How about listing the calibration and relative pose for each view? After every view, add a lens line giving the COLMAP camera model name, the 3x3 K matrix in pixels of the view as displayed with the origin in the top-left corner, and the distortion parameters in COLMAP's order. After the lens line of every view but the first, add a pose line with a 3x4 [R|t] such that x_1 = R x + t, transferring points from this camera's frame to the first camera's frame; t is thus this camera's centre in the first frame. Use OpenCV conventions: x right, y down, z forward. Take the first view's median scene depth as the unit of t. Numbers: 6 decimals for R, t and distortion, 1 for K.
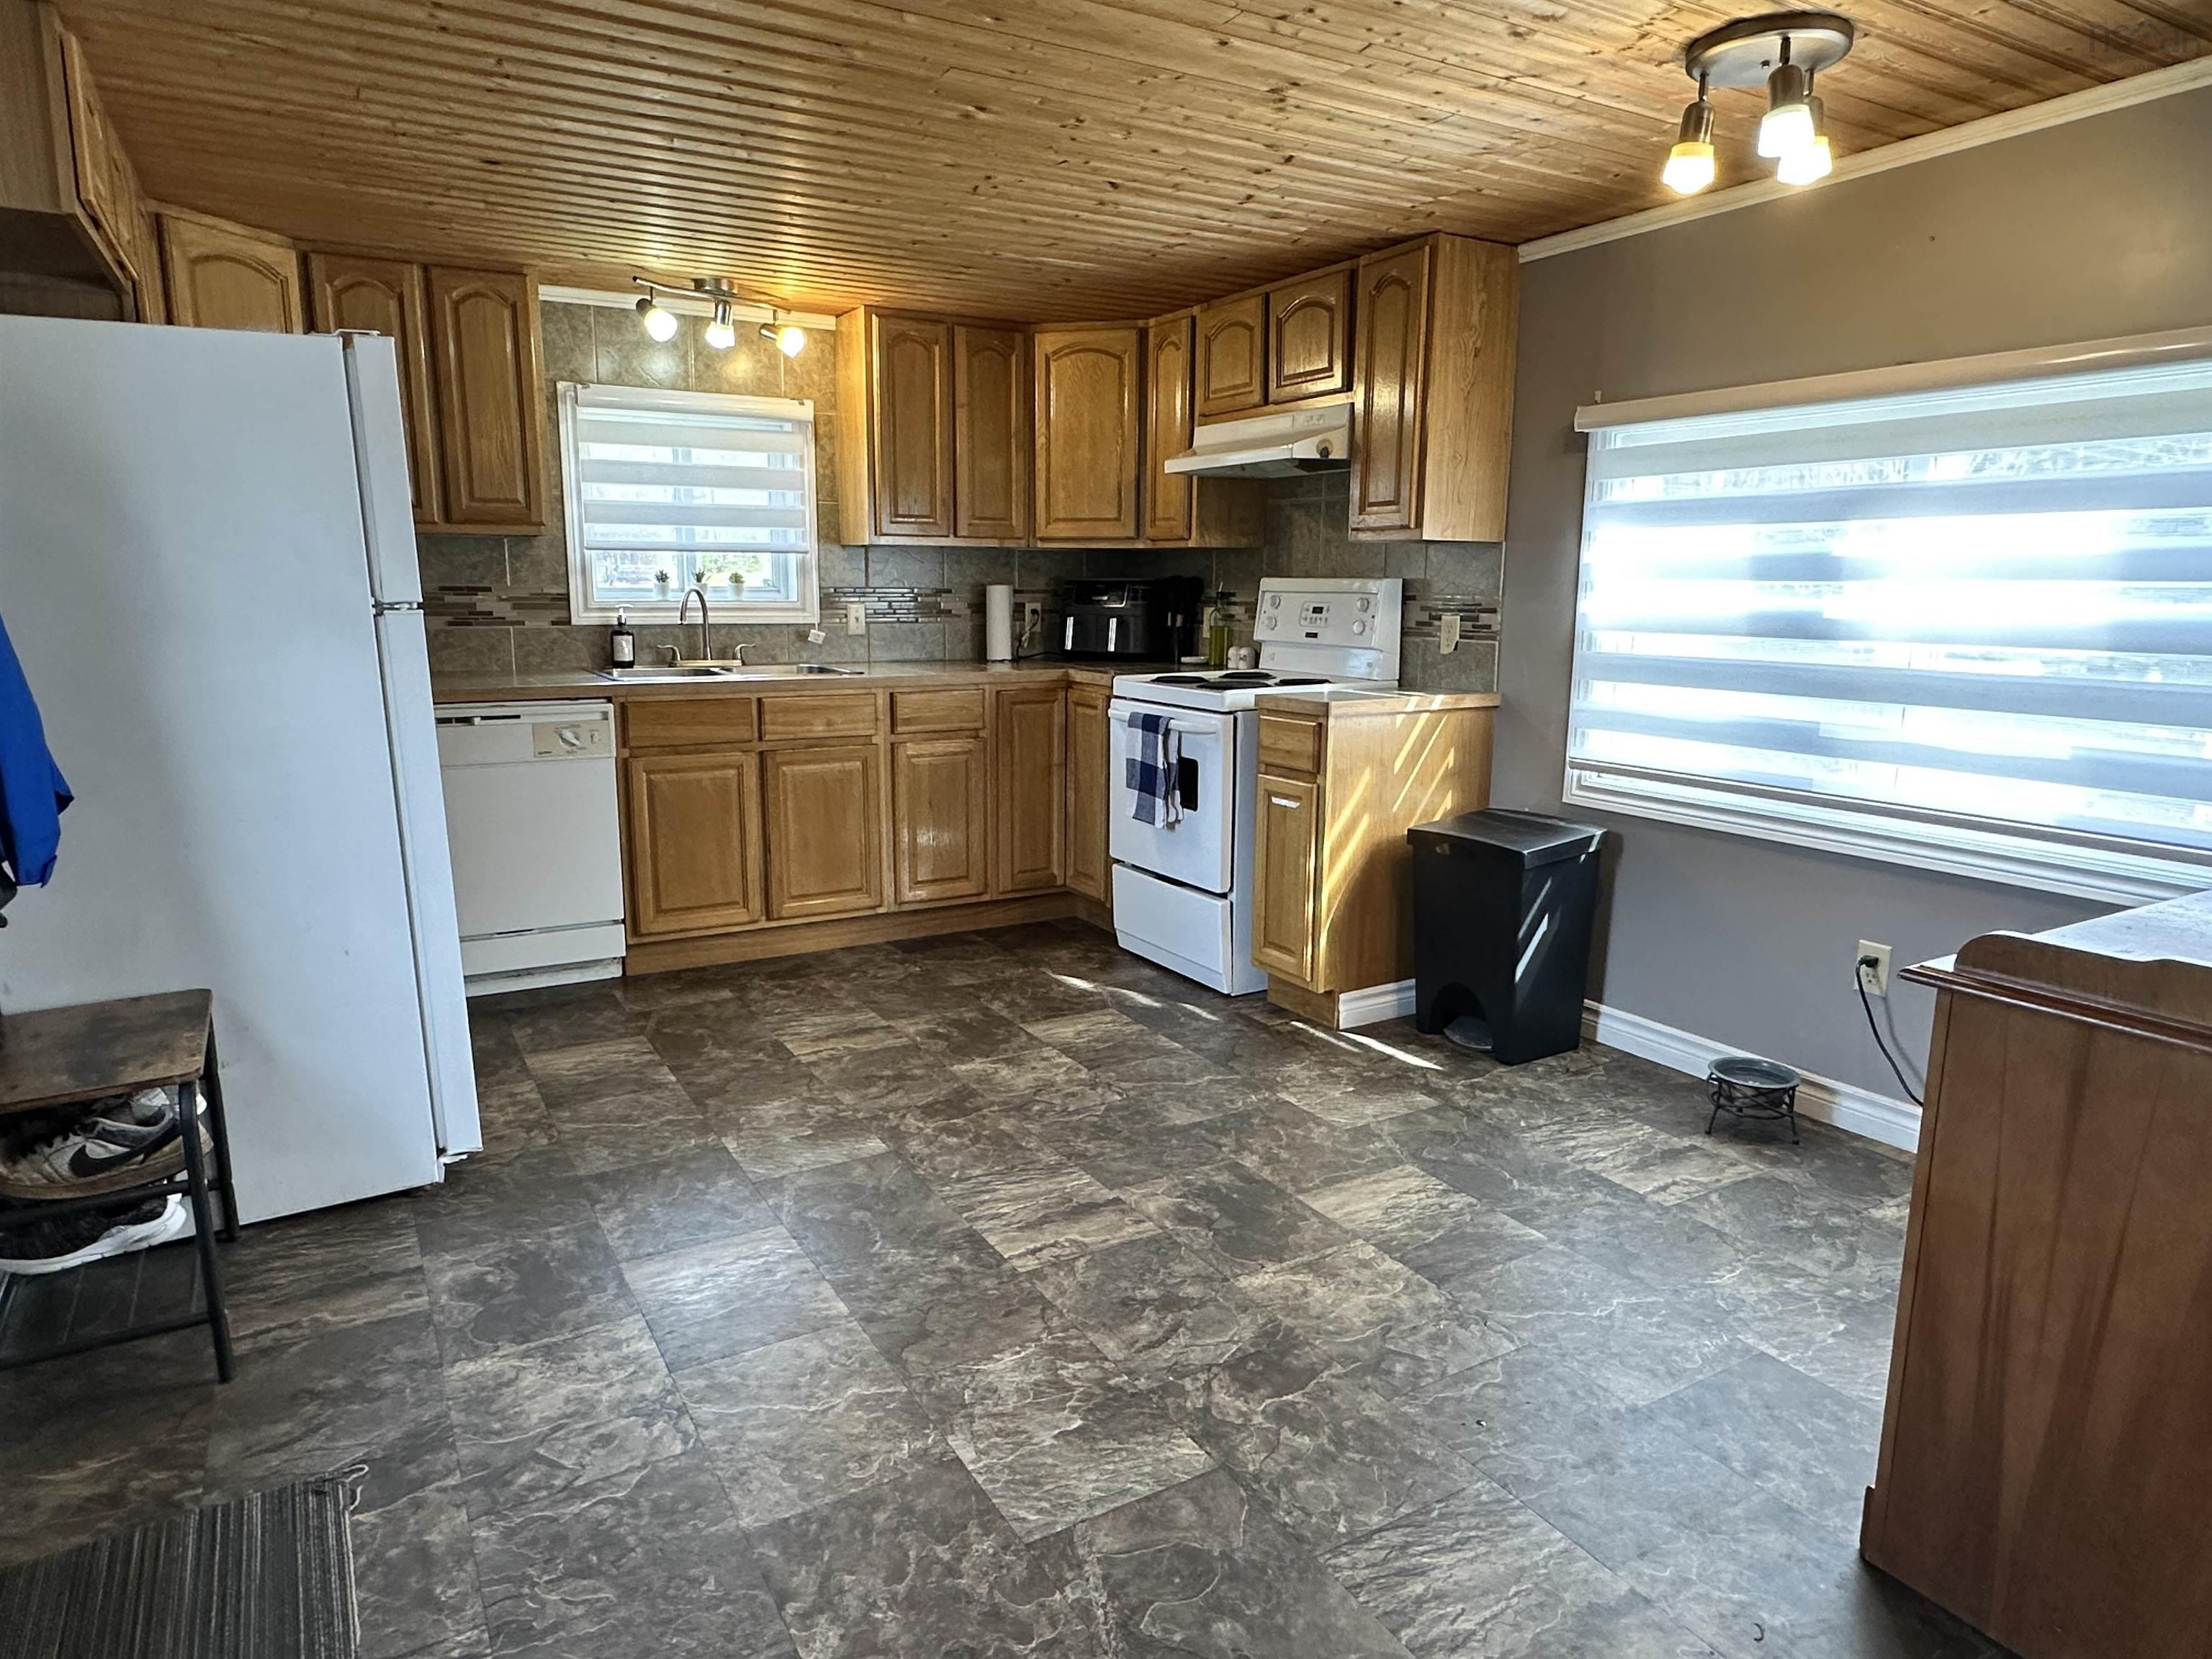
lens RADIAL K [[1359.0, 0, 1106.0], [0, 1359.0, 829.5], [0, 0, 1]] dist [0.000381, 0.000122]
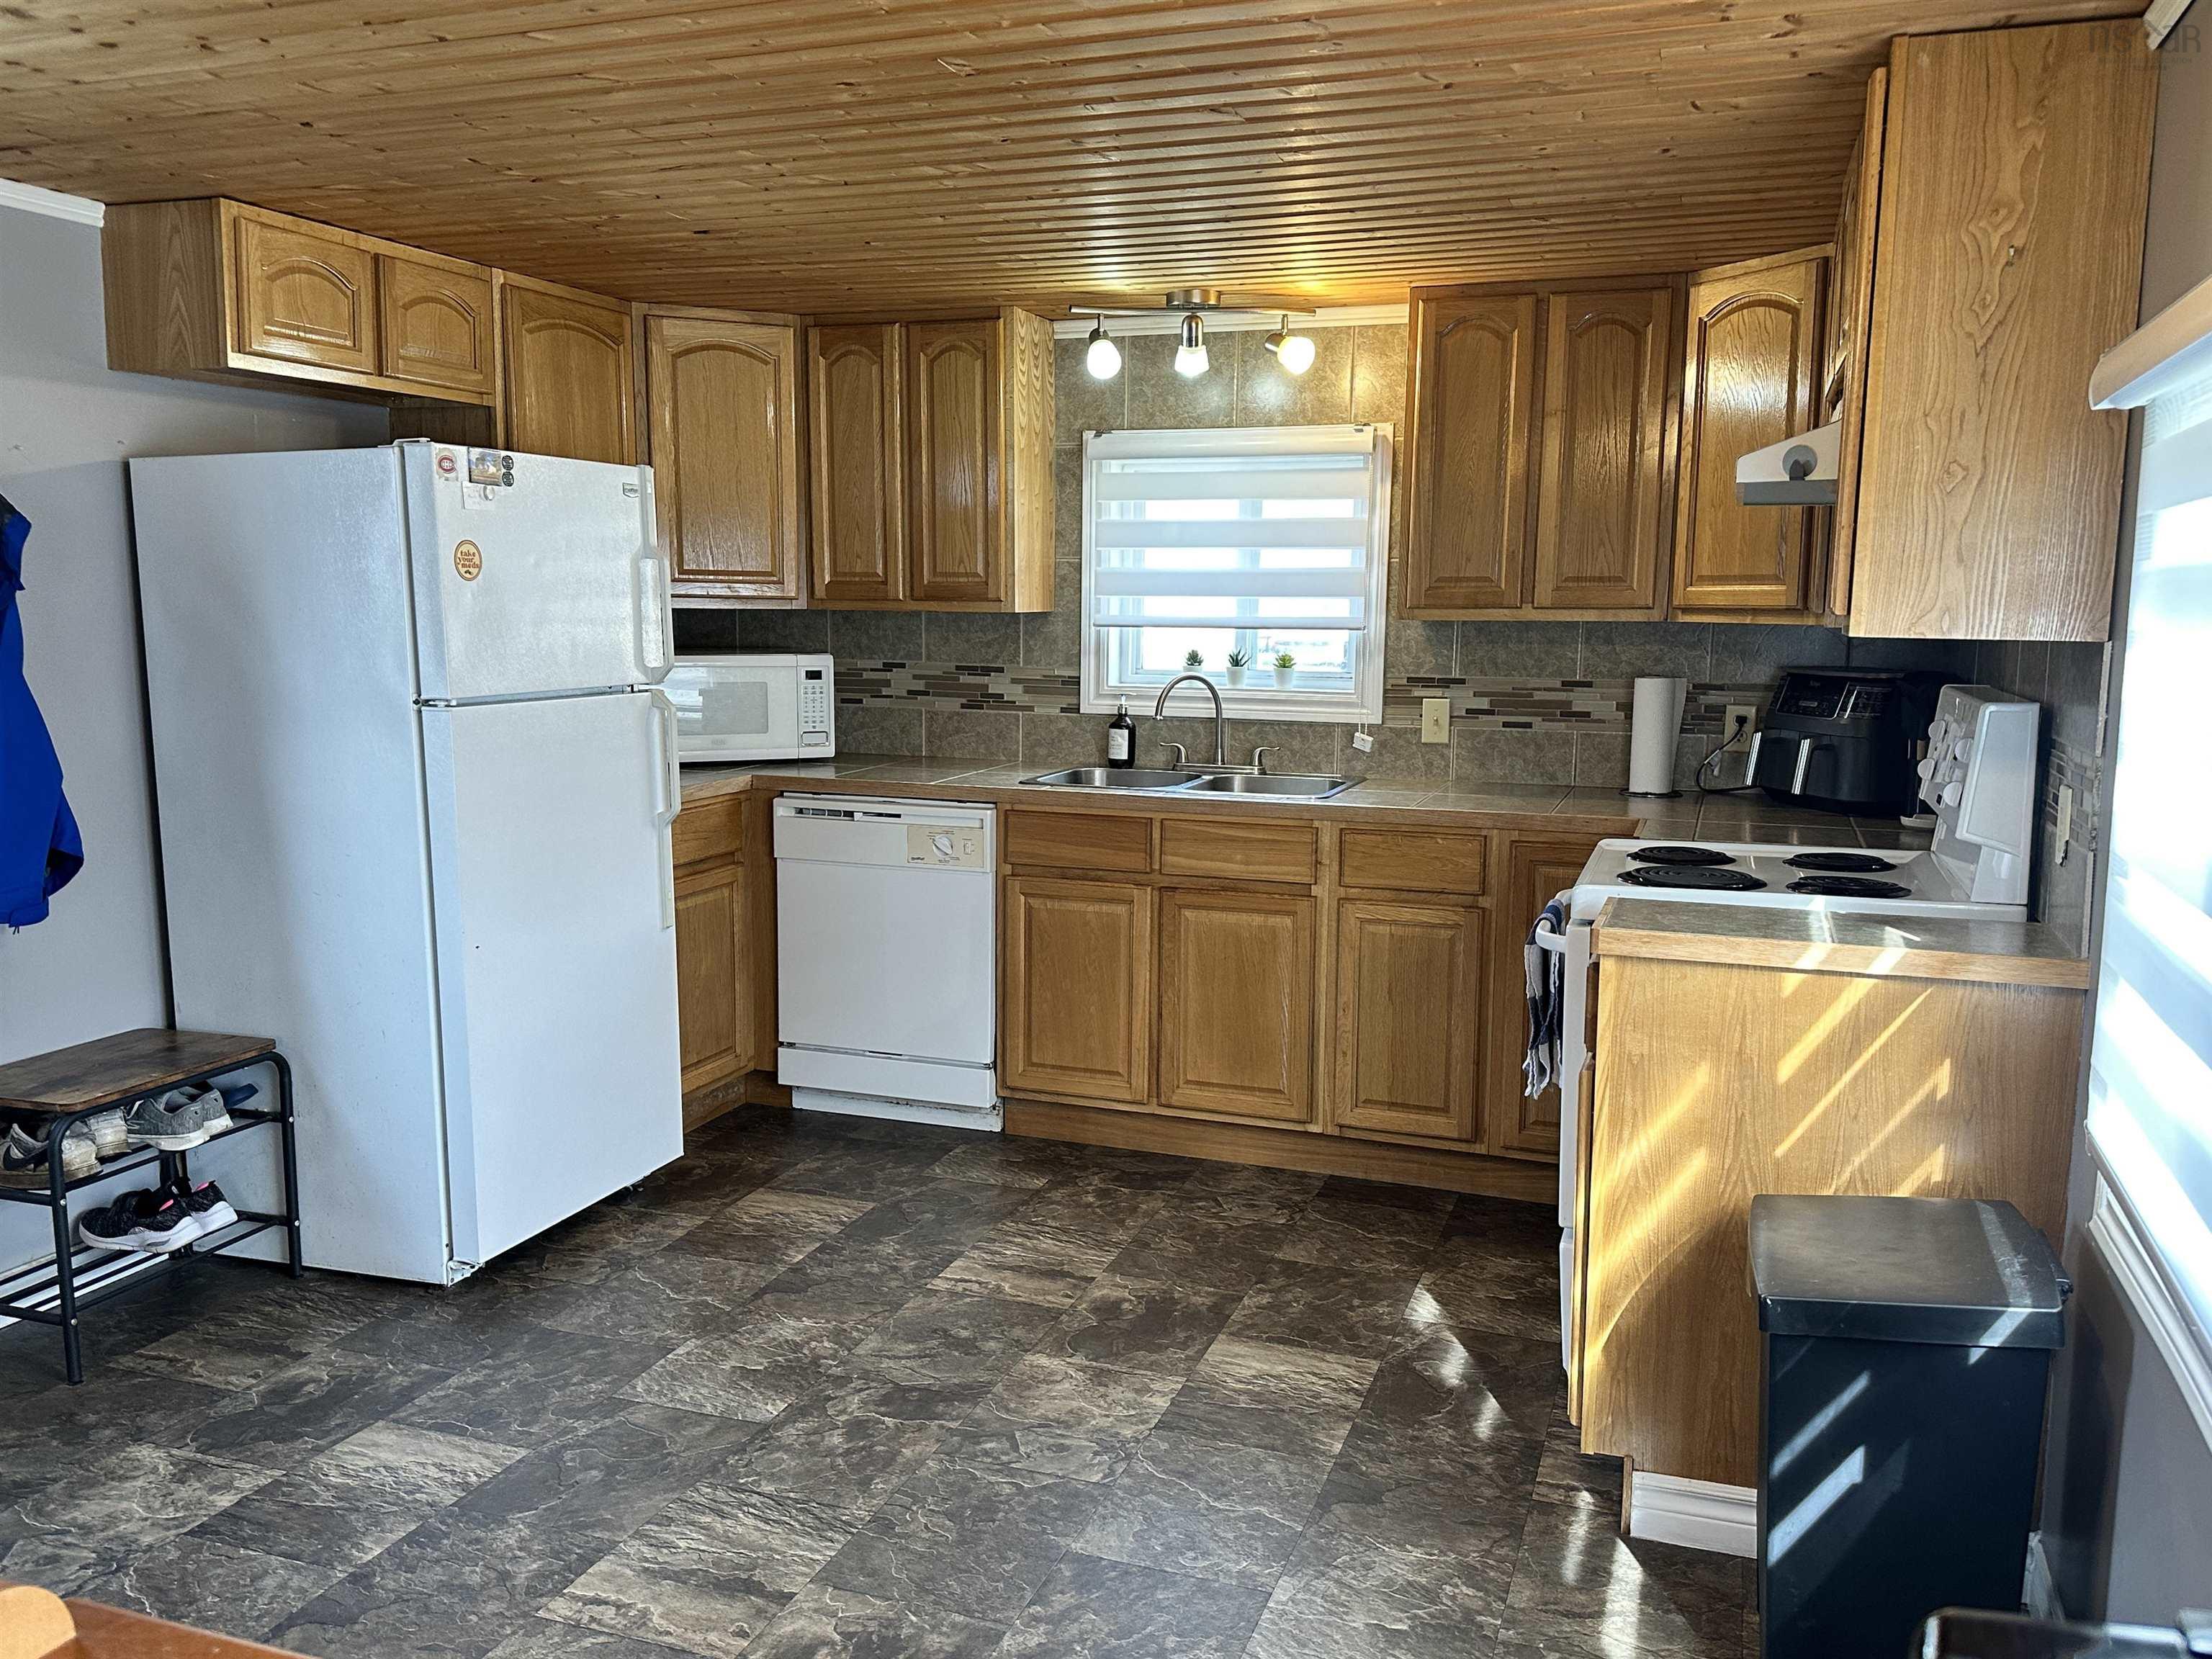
lens RADIAL K [[1781.1, 0, 1106.0], [0, 1781.1, 829.5], [0, 0, 1]] dist [0.179265, -0.365919]
pose [[0.633327, 0.099409, -0.767473, 0.532817], [-0.146393, 0.989199, 0.007323, -0.097870], [0.759912, 0.107715, 0.641039, 0.333405]]
